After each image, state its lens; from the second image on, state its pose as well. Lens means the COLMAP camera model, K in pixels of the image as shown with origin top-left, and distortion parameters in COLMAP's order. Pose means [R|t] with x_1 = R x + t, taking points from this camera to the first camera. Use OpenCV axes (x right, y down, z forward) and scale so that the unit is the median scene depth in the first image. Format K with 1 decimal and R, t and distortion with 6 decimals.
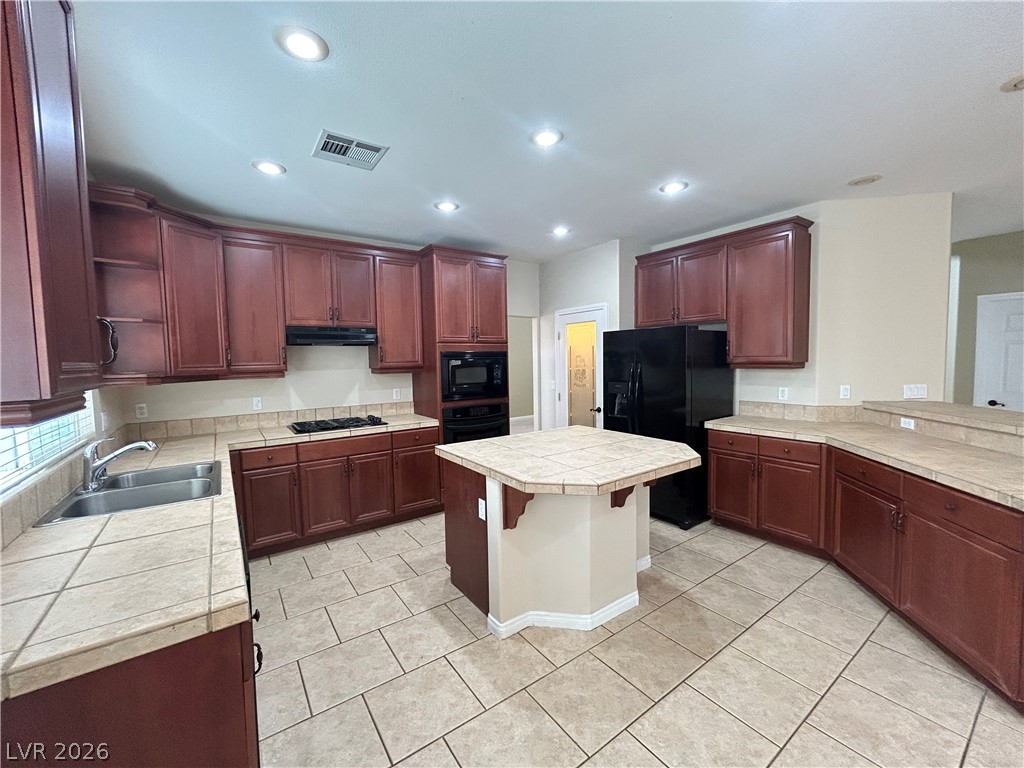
lens RADIAL K [[410.9, 0, 510.0], [0, 410.9, 387.6], [0, 0, 1]] dist [0.001979, 0.000188]
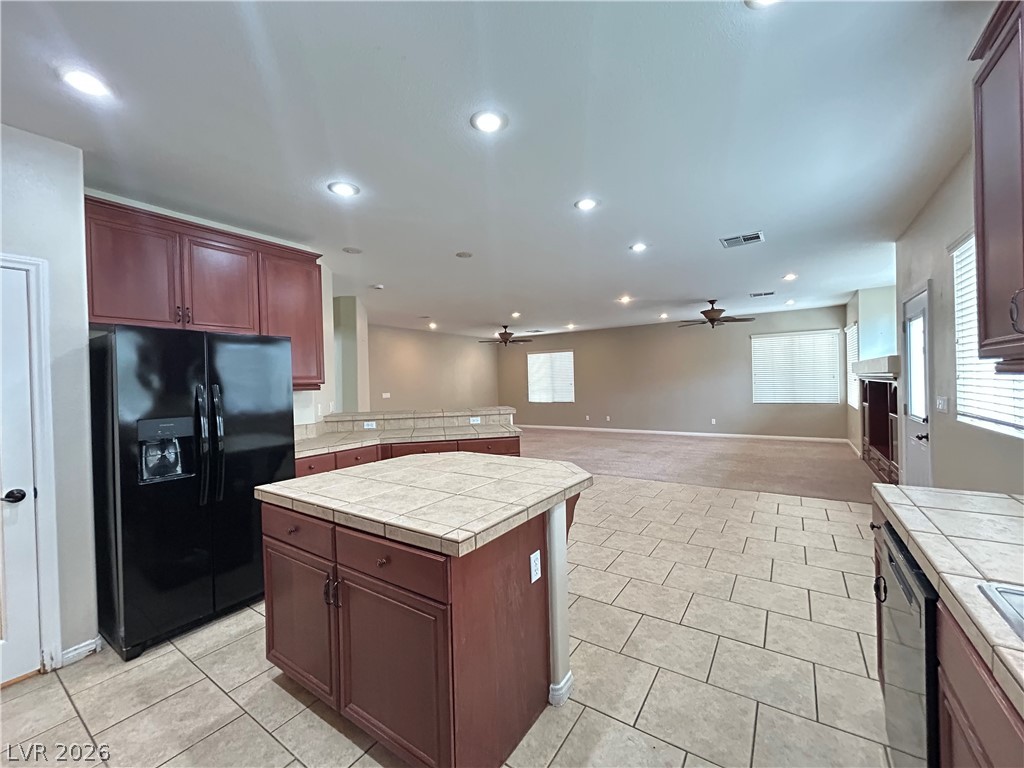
lens RADIAL K [[410.9, 0, 508.9], [0, 410.9, 382.9], [0, 0, 1]] dist [0.001979, 0.000188]
pose [[-0.352343, 0.027438, 0.935469, -0.835915], [0.086011, 0.996289, 0.003174, -0.035841], [-0.931910, 0.081579, -0.353396, 1.445177]]
